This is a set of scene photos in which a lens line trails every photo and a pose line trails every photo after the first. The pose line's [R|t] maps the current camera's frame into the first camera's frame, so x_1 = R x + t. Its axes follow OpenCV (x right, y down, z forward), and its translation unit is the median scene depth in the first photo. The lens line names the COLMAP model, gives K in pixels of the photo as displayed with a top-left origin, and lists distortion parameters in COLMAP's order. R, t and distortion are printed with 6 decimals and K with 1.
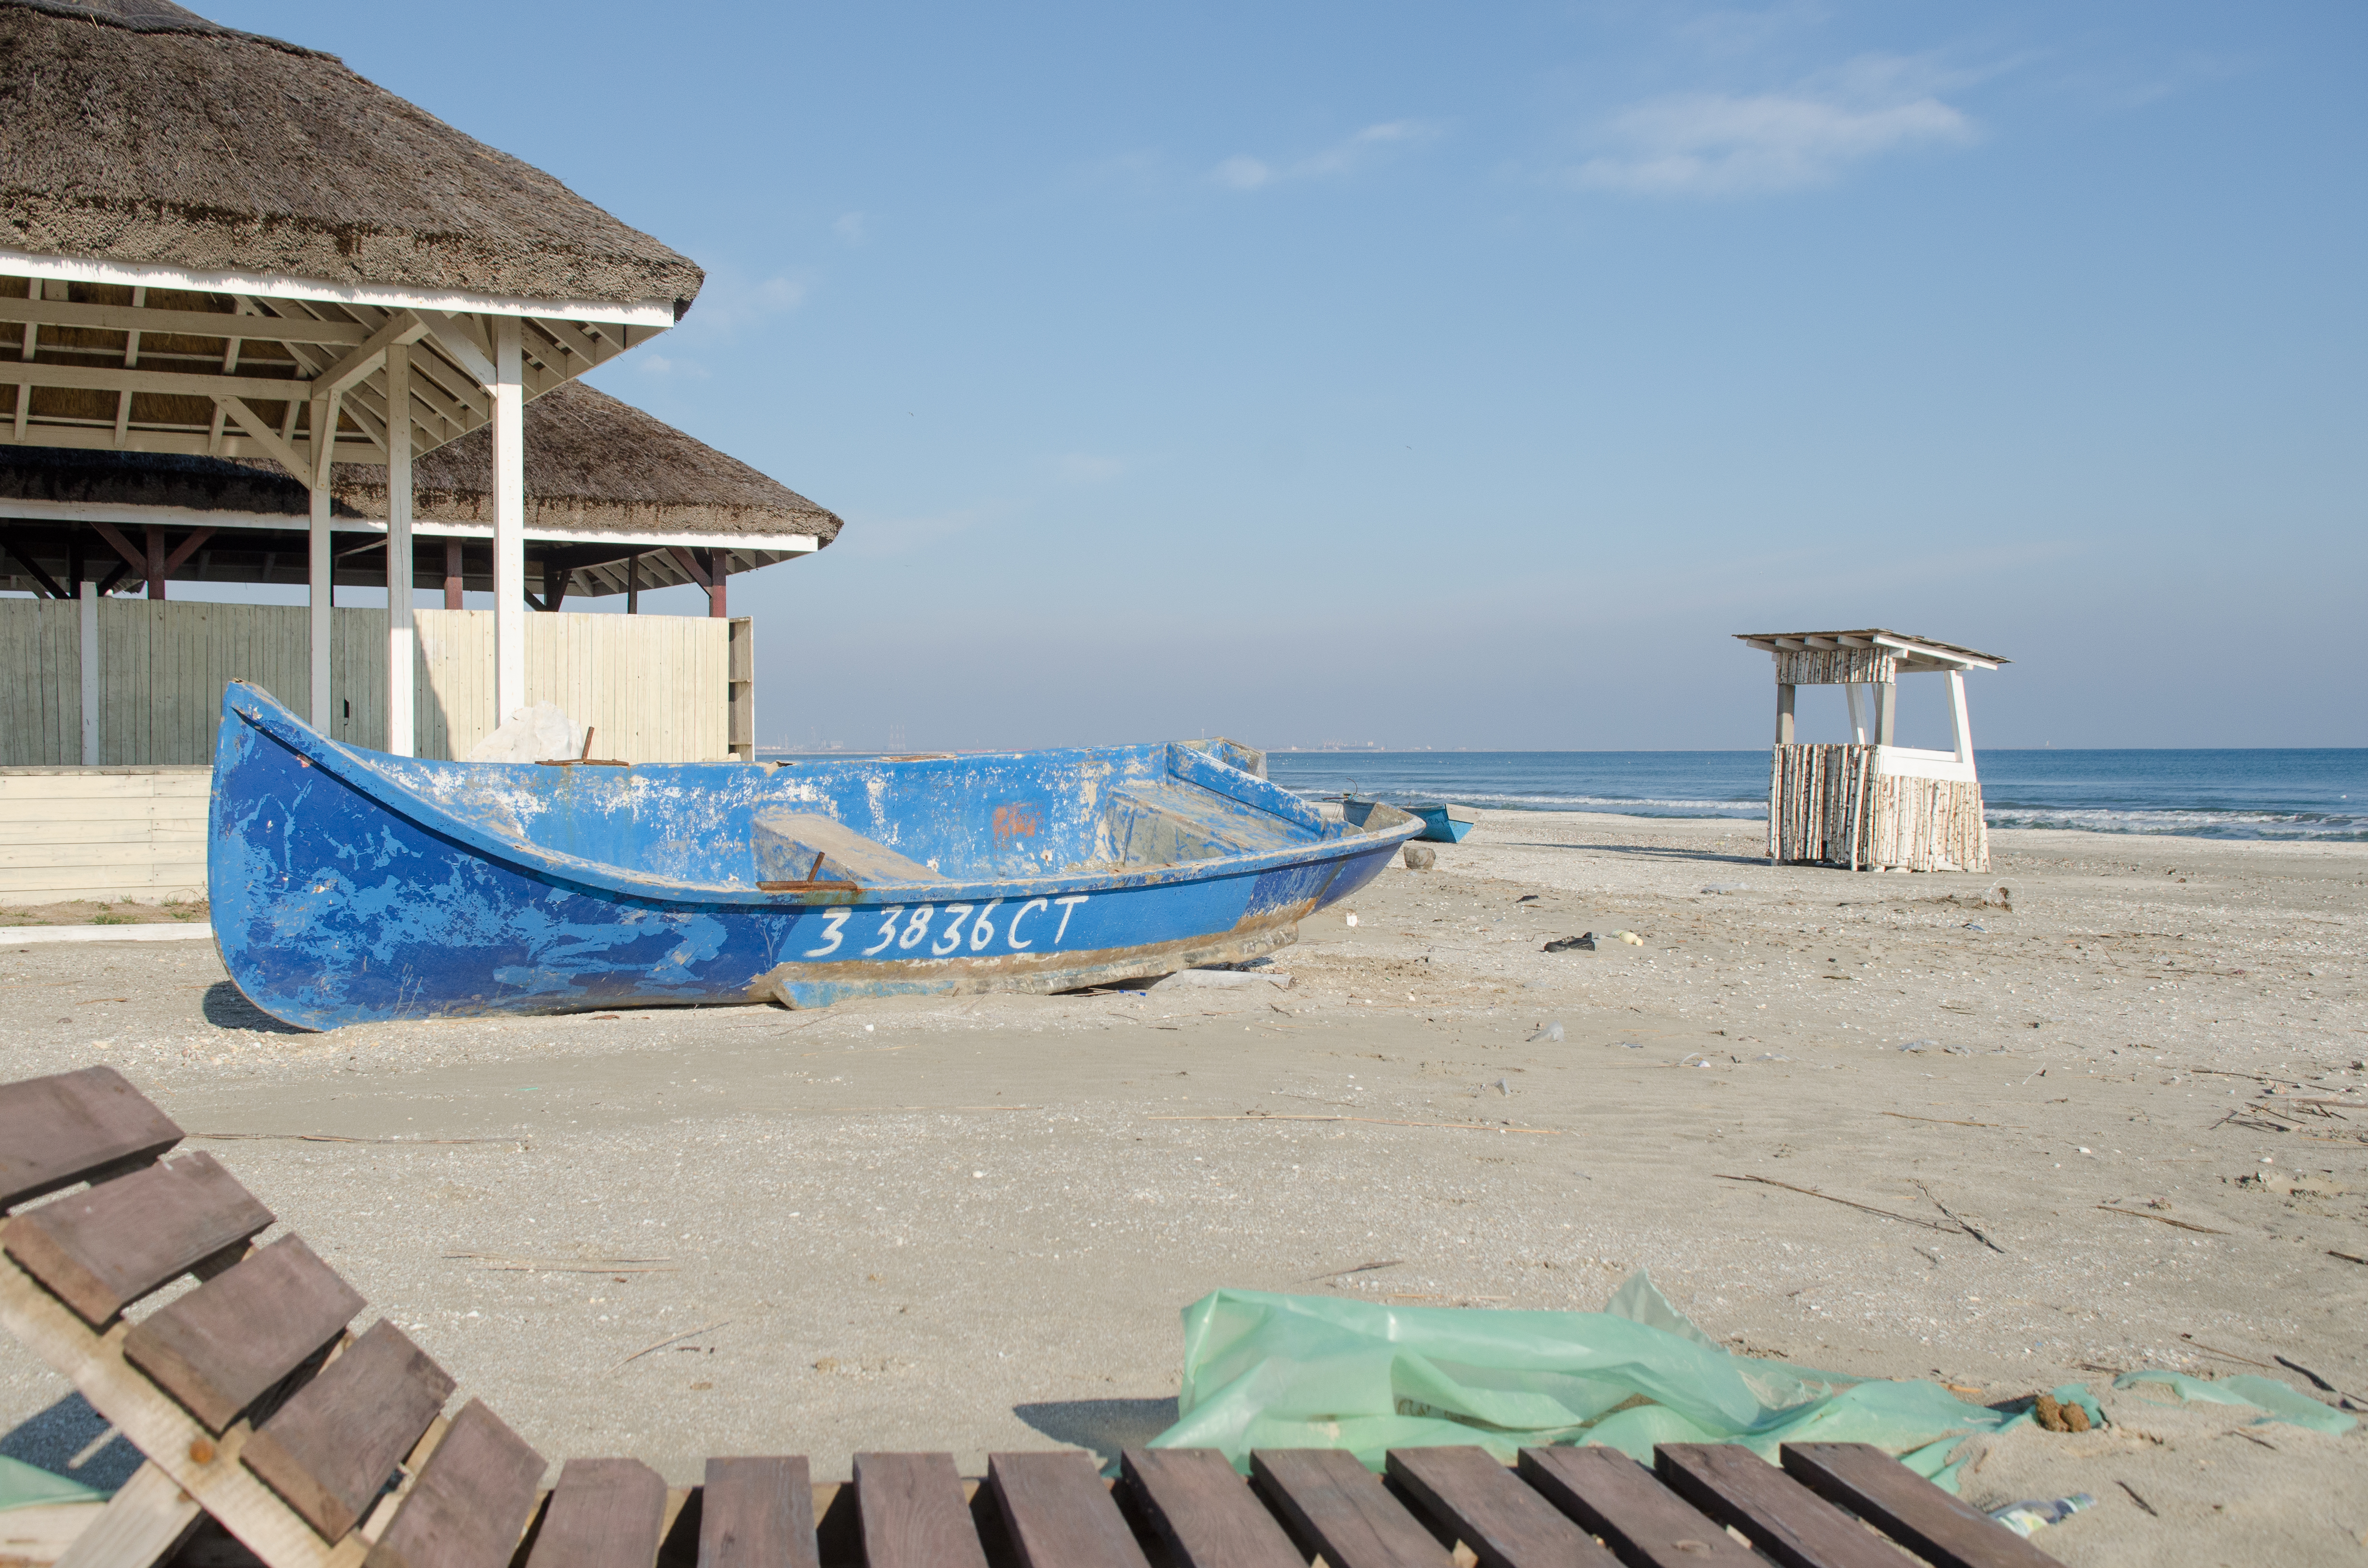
lens RADIAL K [[2653.2, 0, 1185.3], [0, 2653.2, 797.7], [0, 0, 1]] dist [0.074376, 0.000000]
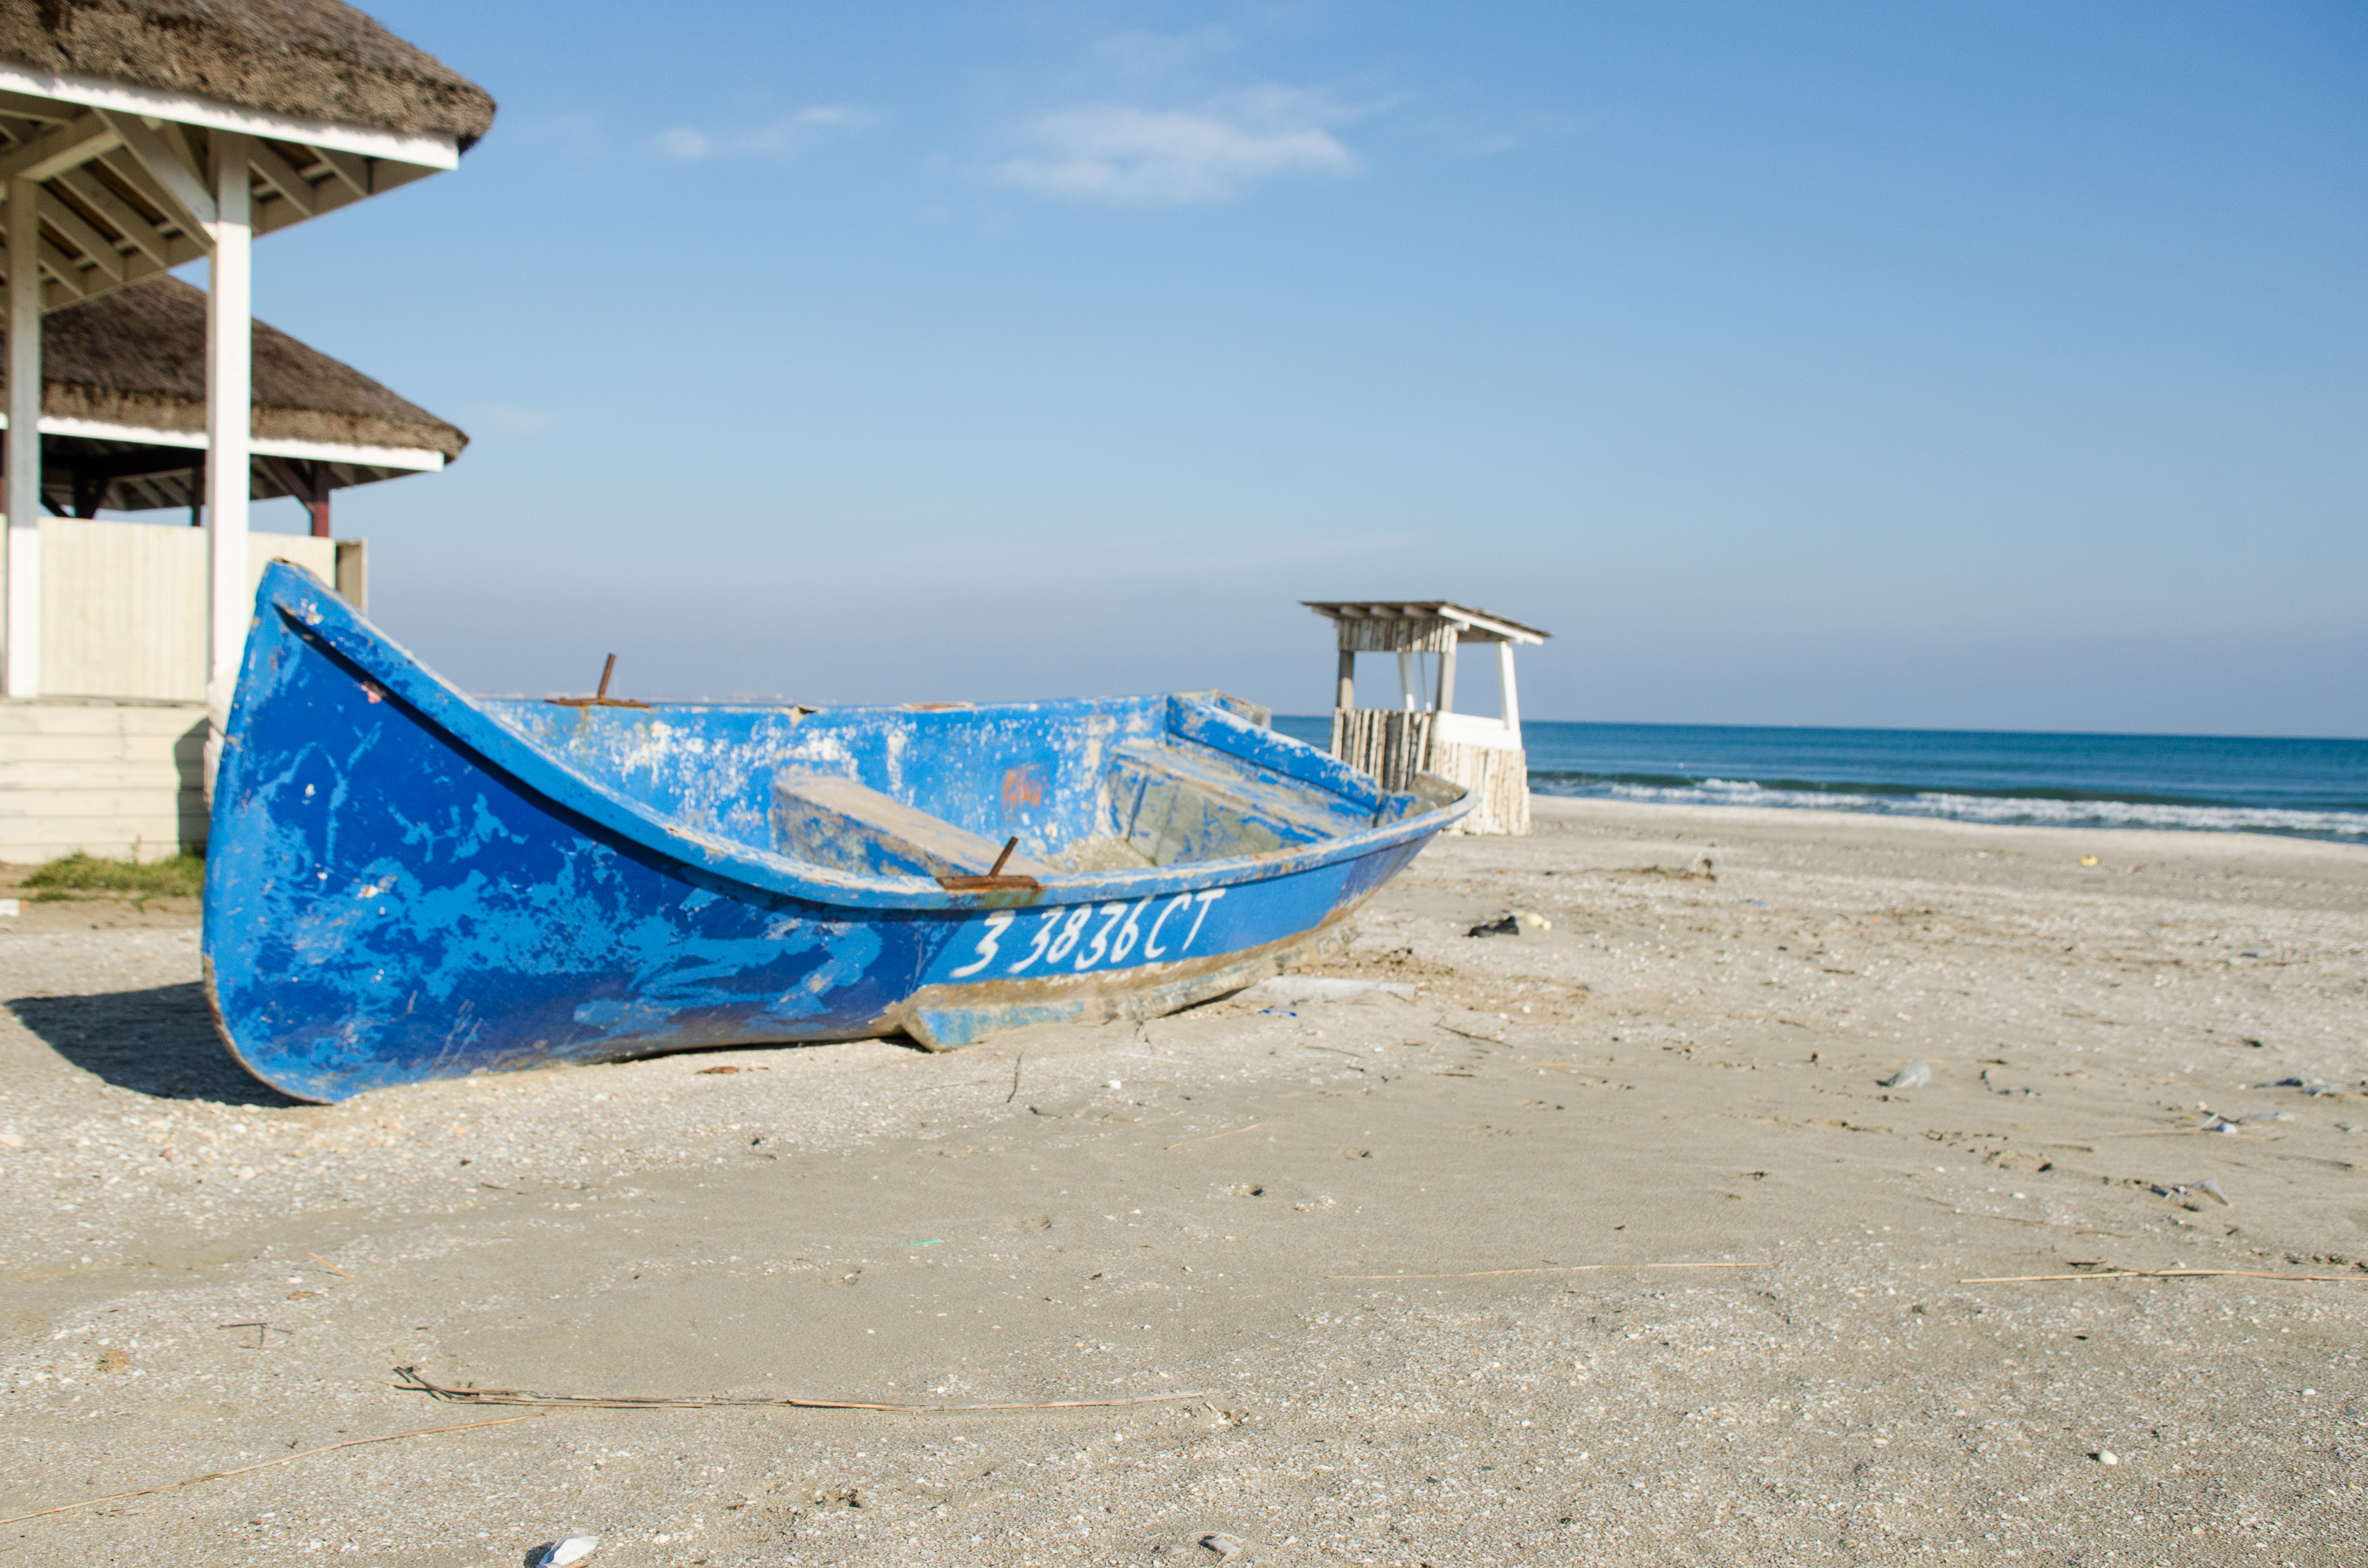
lens RADIAL K [[2432.6, 0, 1182.6], [0, 2432.6, 802.5], [0, 0, 1]] dist [0.044062, 0.000000]
pose [[0.969824, 0.016146, 0.243270, -0.190200], [-0.021518, 0.999579, 0.019439, -0.001960], [-0.242854, -0.024087, 0.969764, 0.261121]]
